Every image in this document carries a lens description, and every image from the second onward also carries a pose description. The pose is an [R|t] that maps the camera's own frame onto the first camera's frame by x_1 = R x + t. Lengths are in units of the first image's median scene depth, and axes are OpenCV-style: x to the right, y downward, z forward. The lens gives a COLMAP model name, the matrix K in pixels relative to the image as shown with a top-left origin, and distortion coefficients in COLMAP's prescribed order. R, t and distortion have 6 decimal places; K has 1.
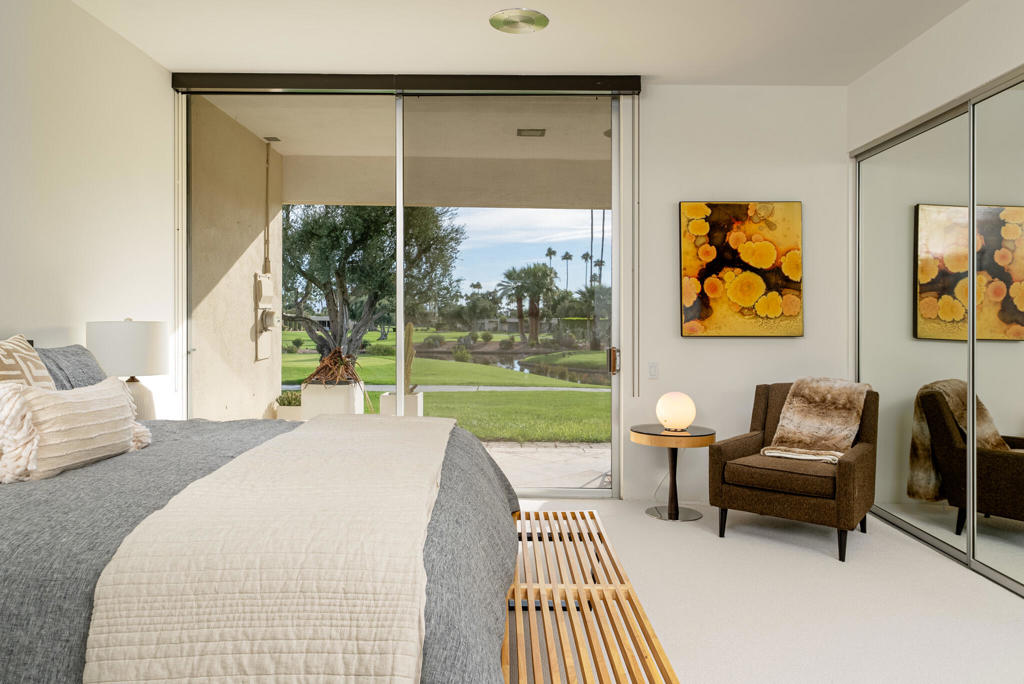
lens RADIAL K [[698.1, 0, 510.2], [0, 698.1, 320.2], [0, 0, 1]] dist [-0.002329, -0.001262]
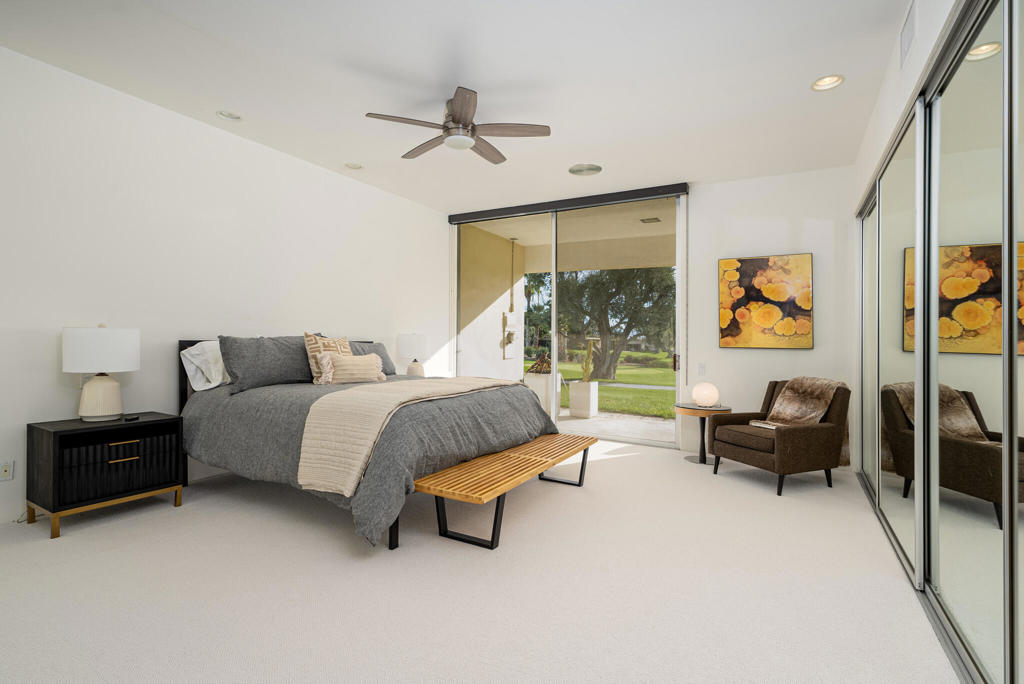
lens RADIAL K [[493.3, 0, 512.0], [0, 493.3, 342.0], [0, 0, 1]] dist [-0.000295, 0.000098]
pose [[0.868949, 0.009354, -0.494813, 0.386114], [-0.012088, 0.999924, -0.002326, 0.019122], [0.494754, 0.008003, 0.868996, -0.163160]]
